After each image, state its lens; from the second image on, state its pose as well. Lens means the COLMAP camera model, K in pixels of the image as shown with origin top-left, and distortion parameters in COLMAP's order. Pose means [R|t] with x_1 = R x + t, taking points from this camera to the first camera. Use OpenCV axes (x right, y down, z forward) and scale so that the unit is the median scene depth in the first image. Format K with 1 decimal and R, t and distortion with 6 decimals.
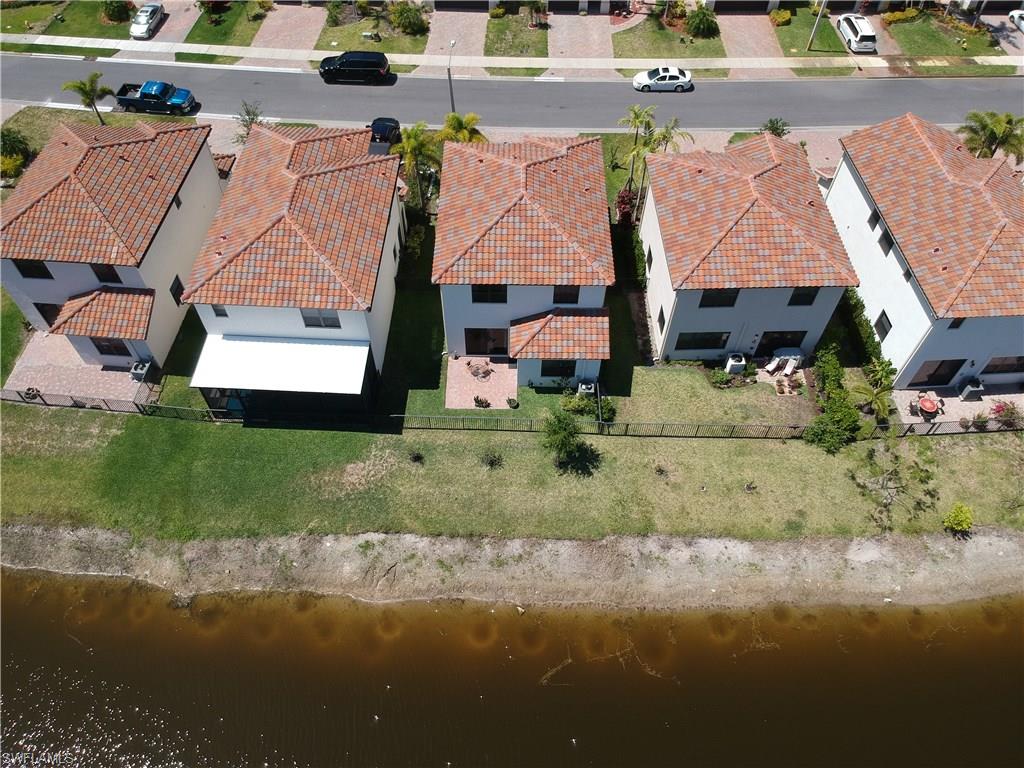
lens RADIAL K [[723.2, 0, 502.7], [0, 723.2, 382.6], [0, 0, 1]] dist [0.059018, -0.111527]
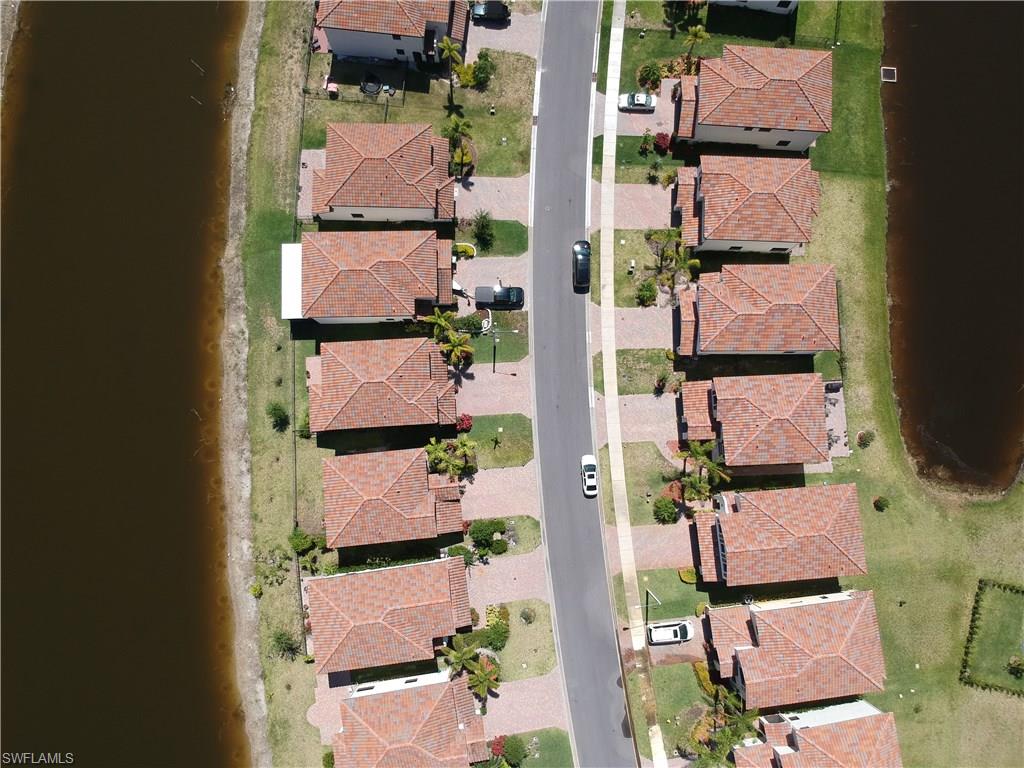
lens RADIAL K [[723.2, 0, 502.7], [0, 723.2, 382.6], [0, 0, 1]] dist [0.059018, -0.111527]
pose [[0.073090, 0.991843, -0.104430, 0.275904], [-0.816253, 0.119656, 0.565167, -1.745688], [0.573052, 0.043933, 0.818340, -0.426358]]
